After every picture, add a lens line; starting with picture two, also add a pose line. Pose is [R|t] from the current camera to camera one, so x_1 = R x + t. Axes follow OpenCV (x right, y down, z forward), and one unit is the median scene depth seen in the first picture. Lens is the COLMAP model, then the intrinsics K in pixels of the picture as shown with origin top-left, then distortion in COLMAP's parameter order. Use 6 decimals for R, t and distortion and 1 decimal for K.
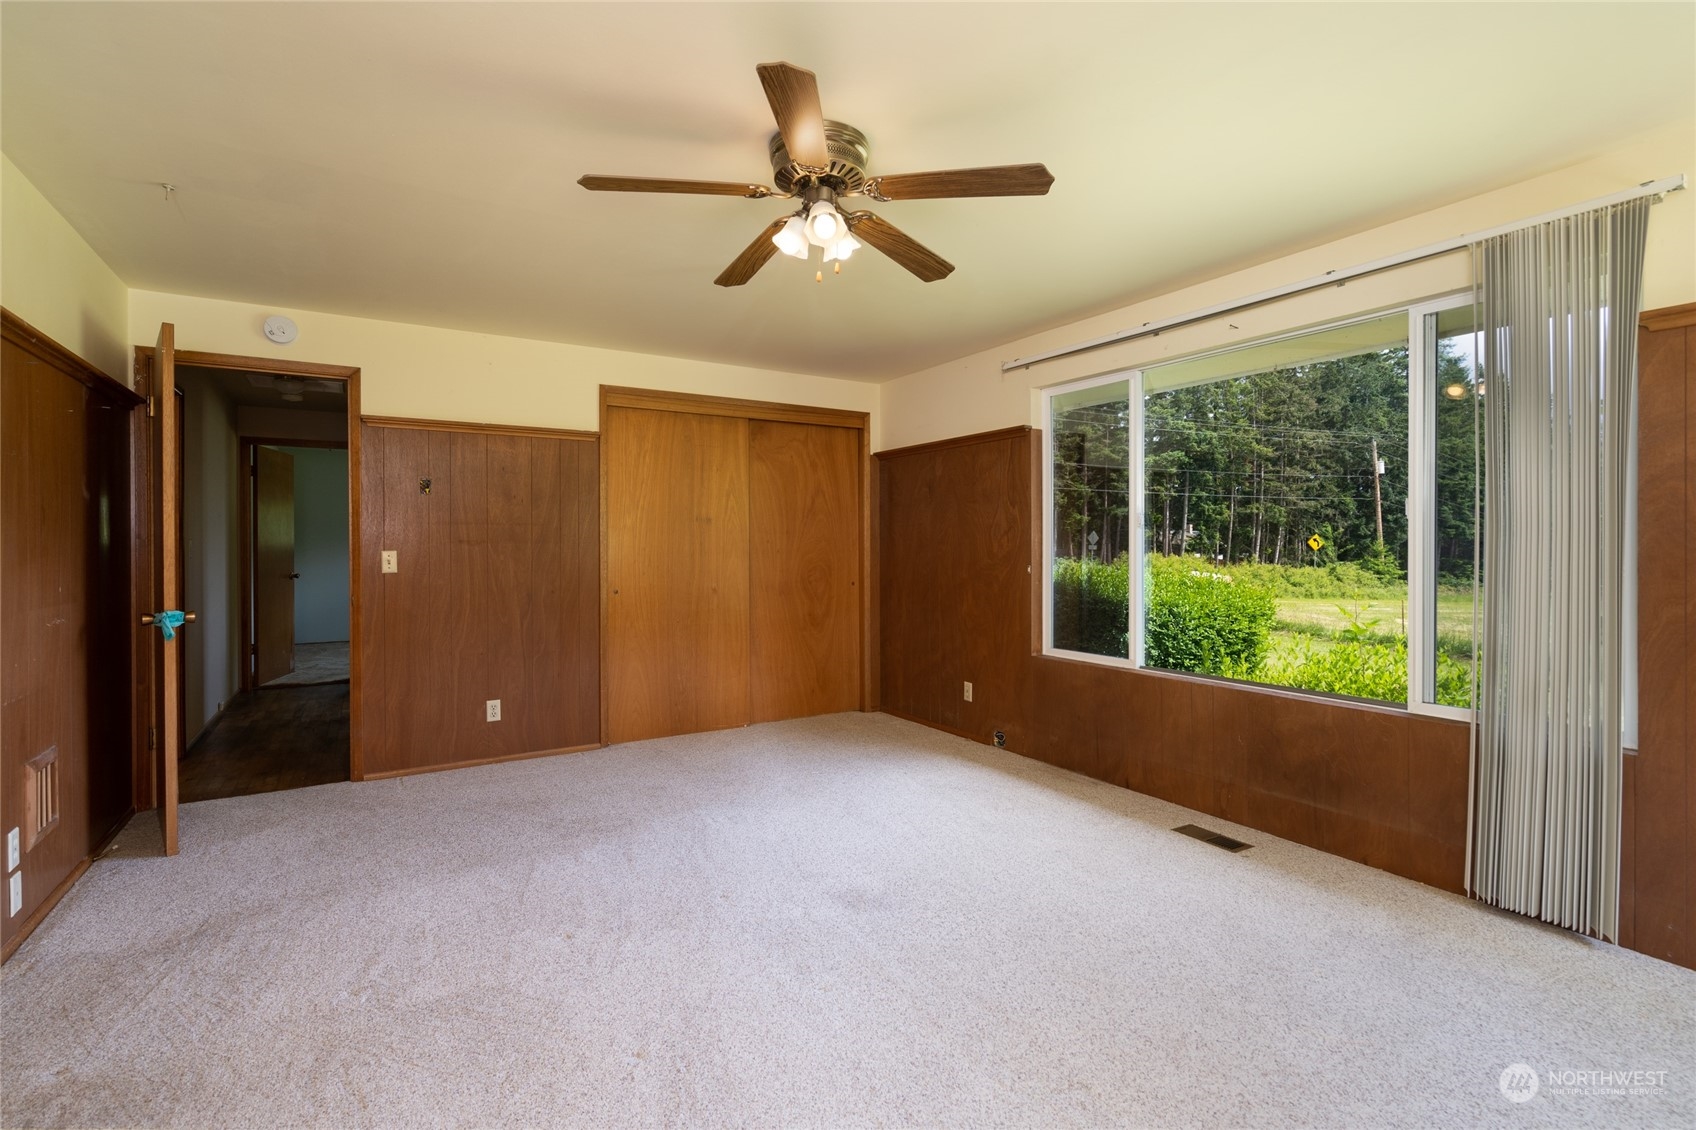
lens RADIAL K [[758.5, 0, 856.1], [0, 758.5, 555.1], [0, 0, 1]] dist [0.001004, -0.010008]
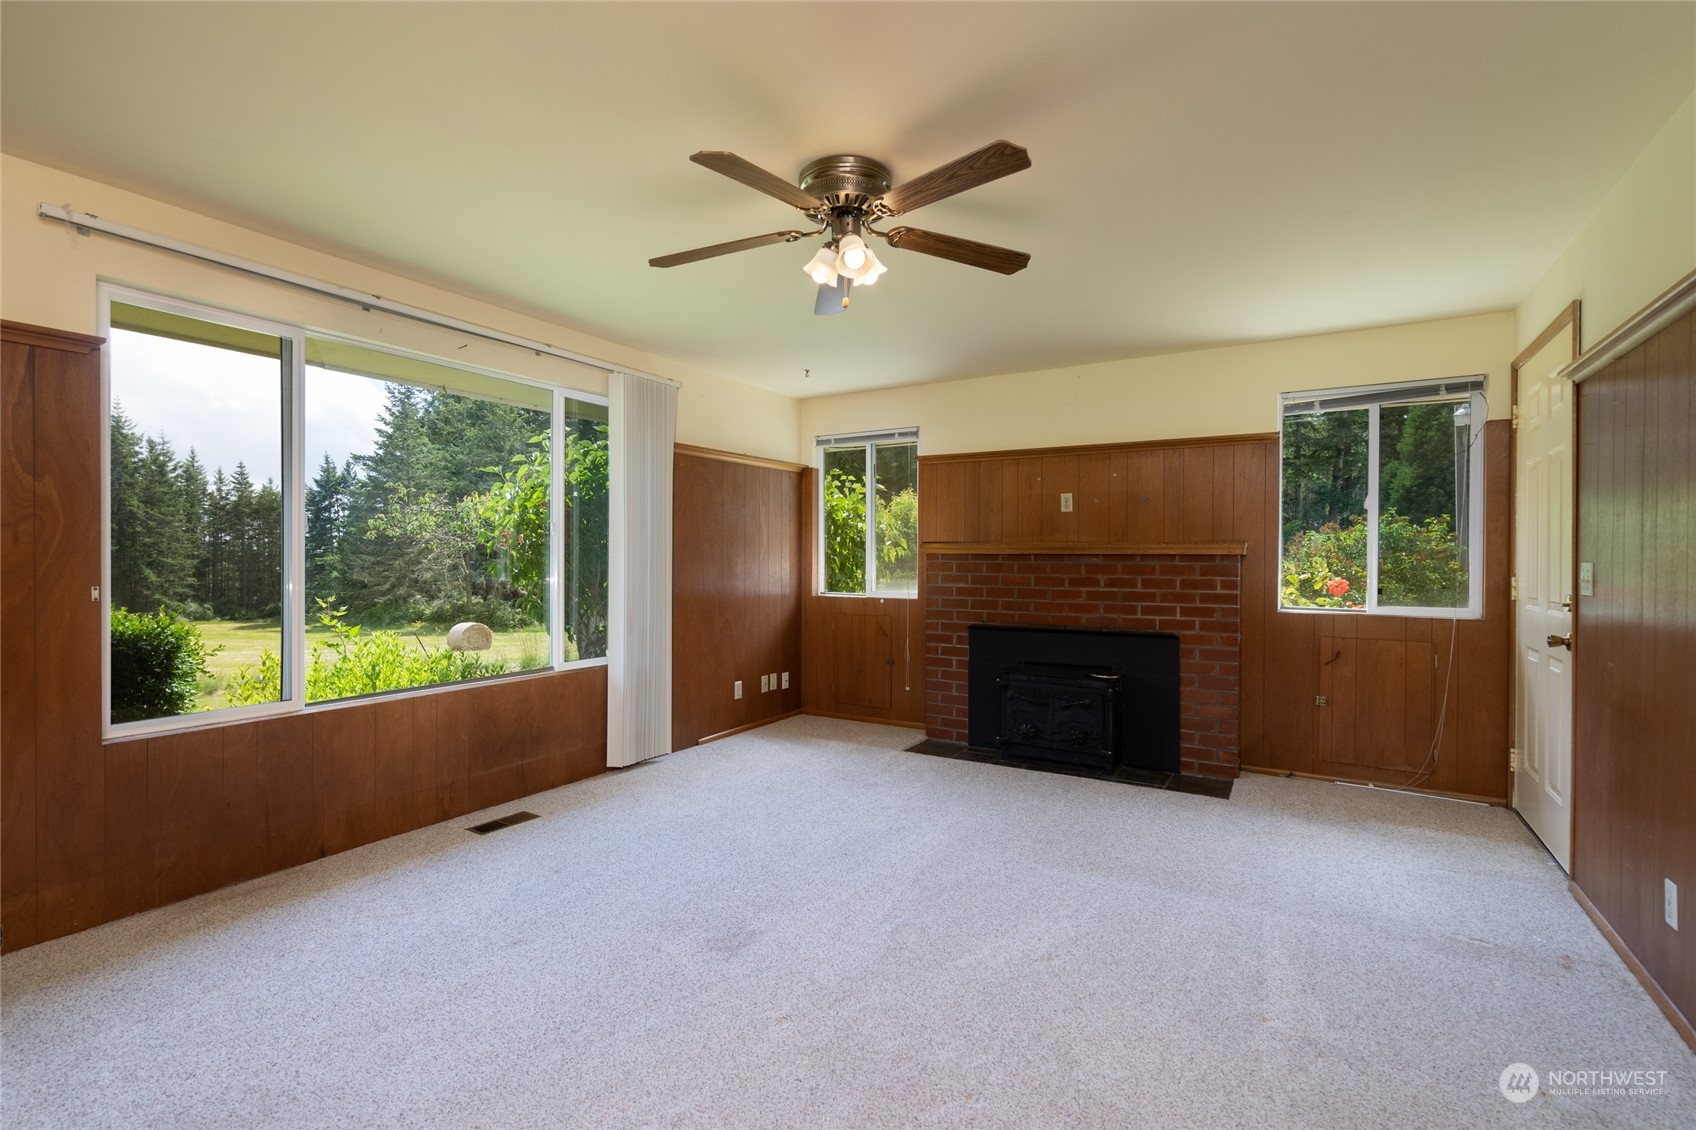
lens RADIAL K [[758.5, 0, 856.1], [0, 758.5, 555.1], [0, 0, 1]] dist [0.001004, -0.010008]
pose [[-0.443269, -0.012126, 0.896307, -0.802519], [-0.005365, 0.999926, 0.010875, -0.030447], [-0.896373, 0.000012, -0.443301, 1.132529]]
